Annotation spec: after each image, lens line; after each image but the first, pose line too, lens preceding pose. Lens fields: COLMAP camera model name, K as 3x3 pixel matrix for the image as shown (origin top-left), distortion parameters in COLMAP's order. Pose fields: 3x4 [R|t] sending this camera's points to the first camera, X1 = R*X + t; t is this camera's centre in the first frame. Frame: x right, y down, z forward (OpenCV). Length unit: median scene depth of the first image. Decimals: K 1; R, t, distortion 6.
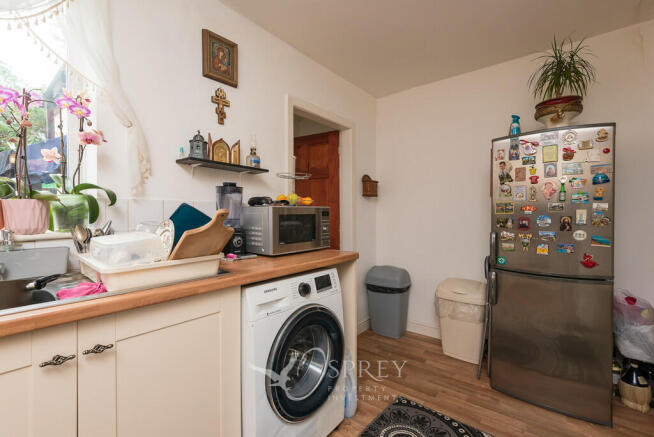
lens RADIAL K [[292.0, 0, 330.1], [0, 292.0, 216.6], [0, 0, 1]] dist [0.016598, -0.000697]
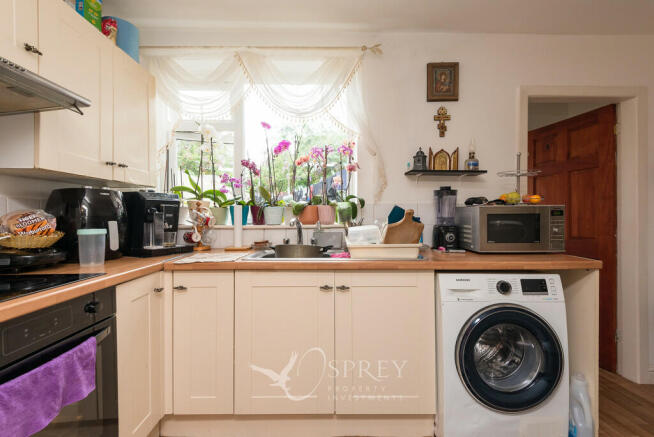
lens RADIAL K [[292.0, 0, 330.1], [0, 292.0, 216.6], [0, 0, 1]] dist [0.016598, -0.000697]
pose [[0.635306, 0.005399, -0.772242, 0.264950], [-0.008396, 0.999965, 0.000084, 0.007592], [0.772215, 0.006430, 0.635329, -0.094765]]
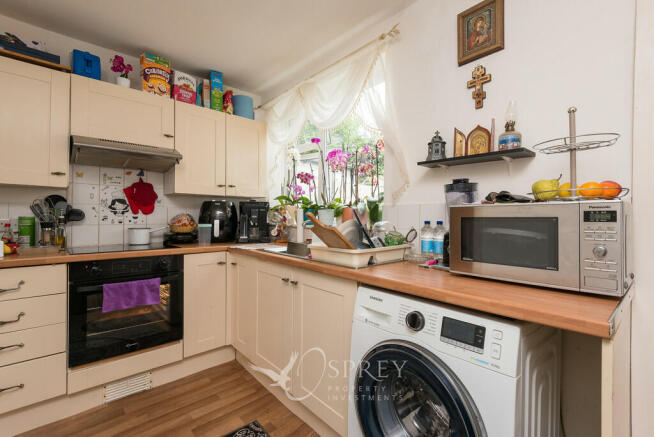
lens RADIAL K [[292.0, 0, 330.1], [0, 292.0, 216.6], [0, 0, 1]] dist [0.016598, -0.000697]
pose [[-0.158260, 0.003986, -0.987389, 0.551273], [-0.014482, 0.999875, 0.006358, -0.007308], [0.987291, 0.015306, -0.158182, 0.759892]]
